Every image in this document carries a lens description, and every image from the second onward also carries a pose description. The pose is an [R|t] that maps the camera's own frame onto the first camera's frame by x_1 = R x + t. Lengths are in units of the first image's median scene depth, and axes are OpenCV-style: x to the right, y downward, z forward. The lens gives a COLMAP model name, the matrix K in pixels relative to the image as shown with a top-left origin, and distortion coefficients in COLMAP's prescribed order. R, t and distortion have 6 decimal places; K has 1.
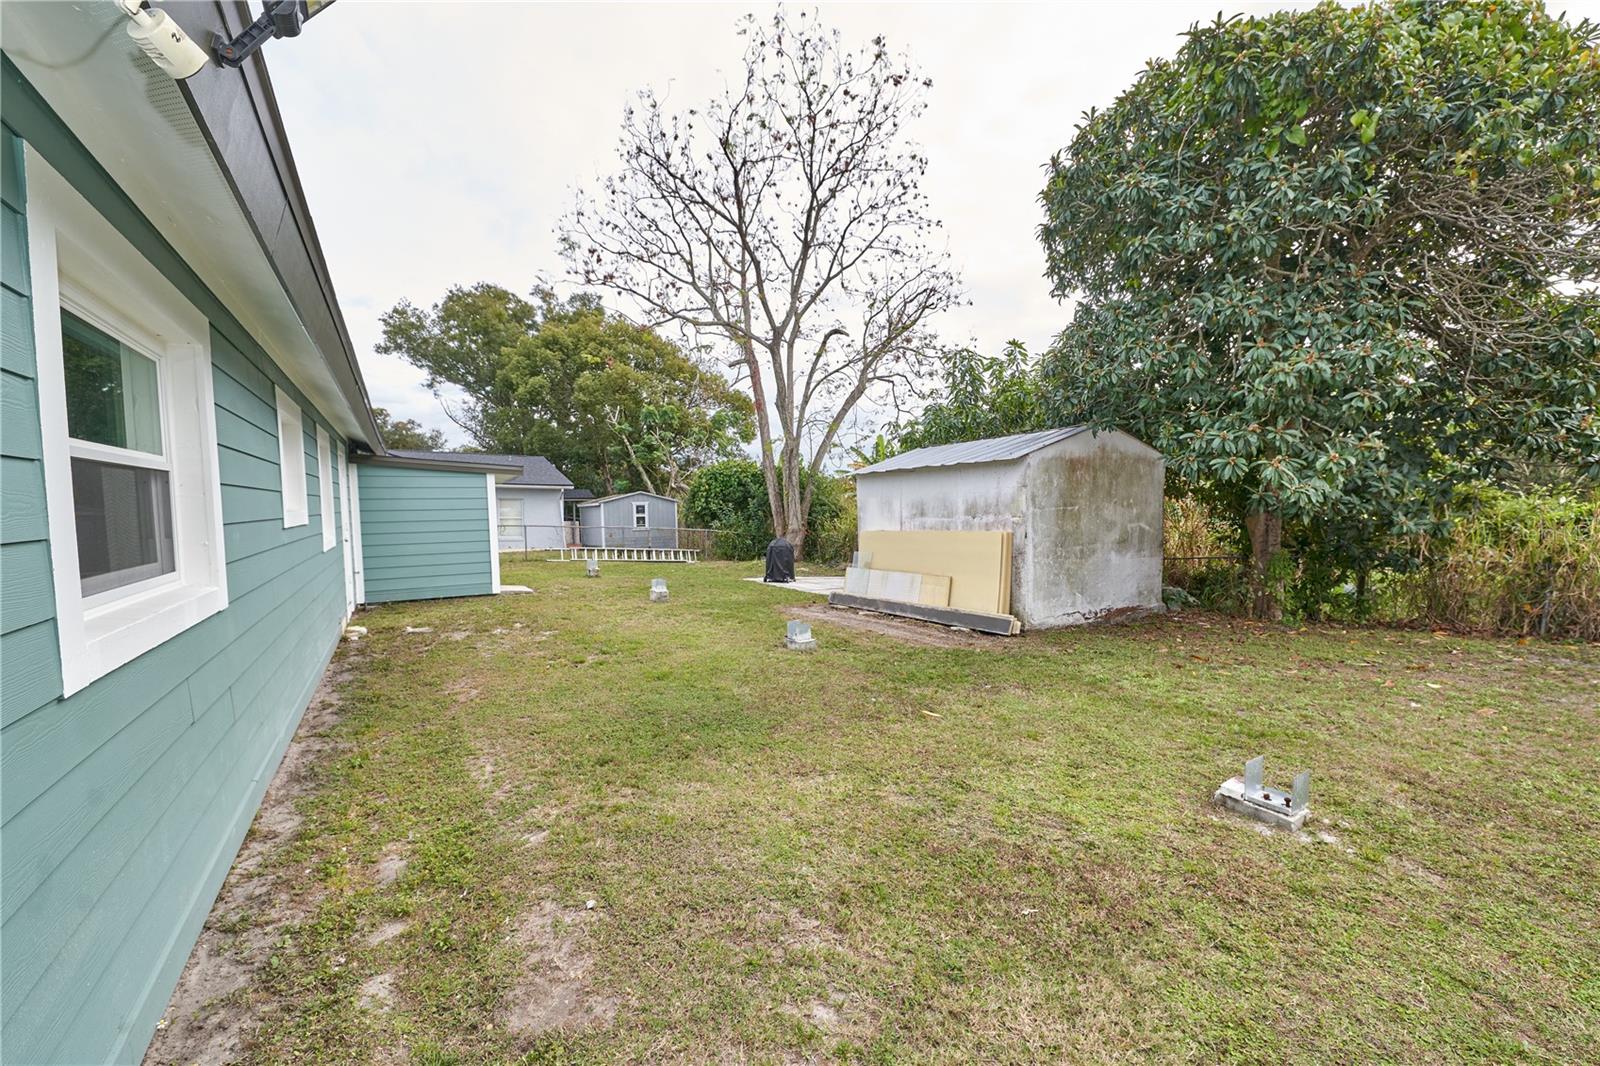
lens RADIAL K [[639.6, 0, 806.3], [0, 639.6, 543.8], [0, 0, 1]] dist [0.009855, -0.006838]
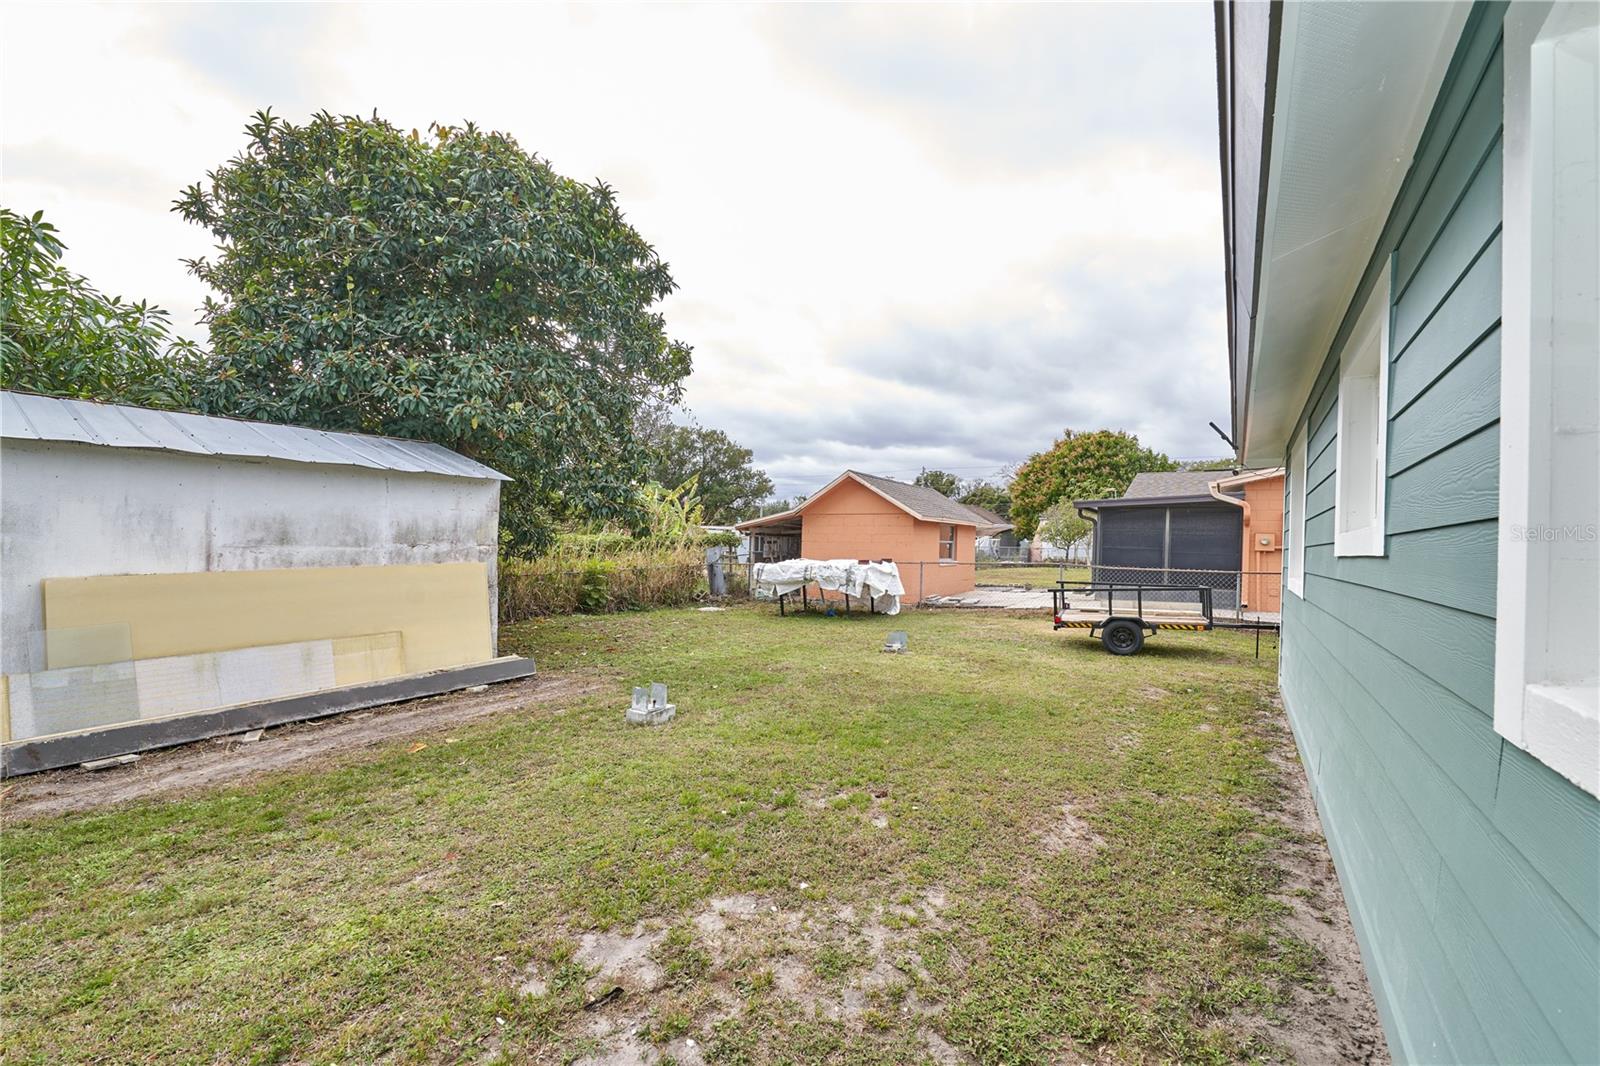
lens RADIAL K [[639.6, 0, 806.3], [0, 639.6, 543.8], [0, 0, 1]] dist [0.009855, -0.006838]
pose [[-0.397305, 0.000101, 0.917687, -0.582583], [0.036218, 0.999223, 0.015570, -0.038027], [-0.916972, 0.039422, -0.397000, 0.860277]]
